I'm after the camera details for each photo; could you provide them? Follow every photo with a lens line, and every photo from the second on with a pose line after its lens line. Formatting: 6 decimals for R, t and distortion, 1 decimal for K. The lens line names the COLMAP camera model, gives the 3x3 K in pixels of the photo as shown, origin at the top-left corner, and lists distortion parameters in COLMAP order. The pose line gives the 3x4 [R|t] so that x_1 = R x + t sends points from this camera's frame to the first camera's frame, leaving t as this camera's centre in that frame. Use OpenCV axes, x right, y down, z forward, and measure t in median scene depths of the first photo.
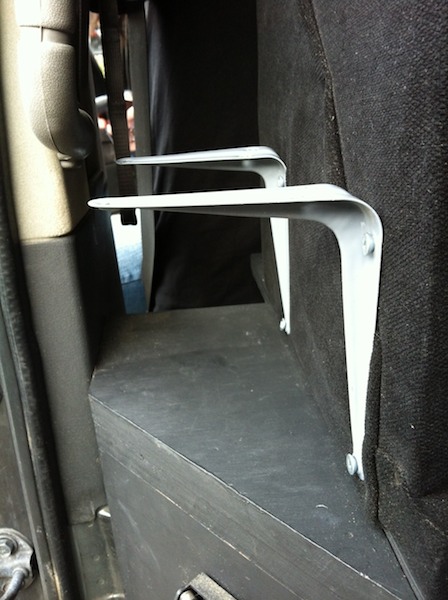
lens RADIAL K [[579.2, 0, 217.4], [0, 579.2, 289.3], [0, 0, 1]] dist [-0.012245, 0.000000]
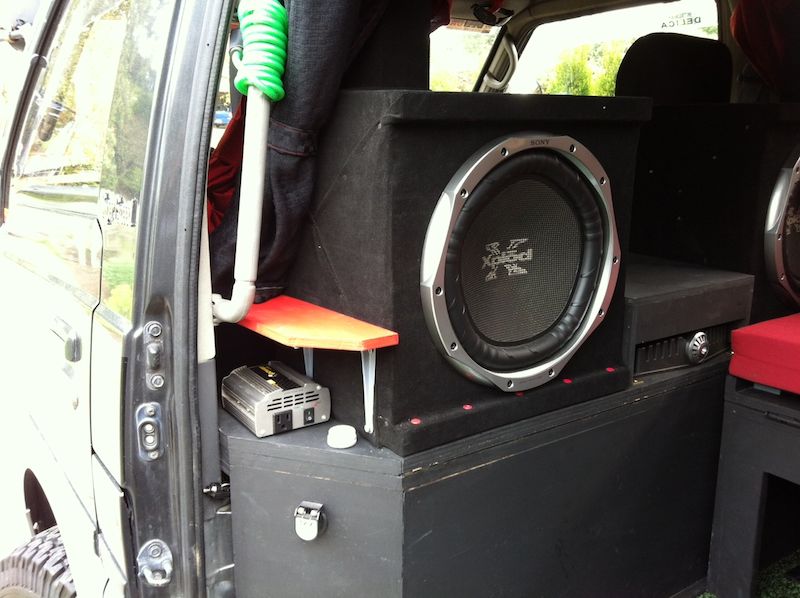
lens RADIAL K [[772.3, 0, 401.4], [0, 772.3, 300.0], [0, 0, 1]] dist [-0.012245, 0.000000]
pose [[0.873180, -0.054730, 0.484315, -0.962765], [0.120698, 0.987006, -0.106073, 0.072322], [-0.472216, 0.151076, 0.868440, -1.663693]]
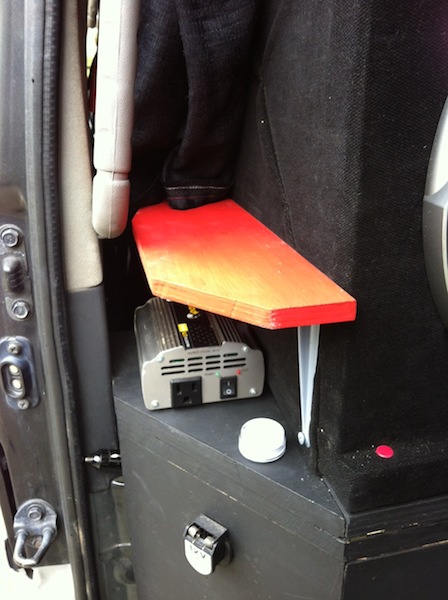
lens RADIAL K [[579.2, 0, 225.1], [0, 579.2, 296.4], [0, 0, 1]] dist [-0.012245, 0.000000]
pose [[0.990744, -0.006903, 0.135570, -0.144423], [0.001669, 0.999250, 0.038679, -0.115736], [-0.135735, -0.038095, 0.990012, -0.413758]]
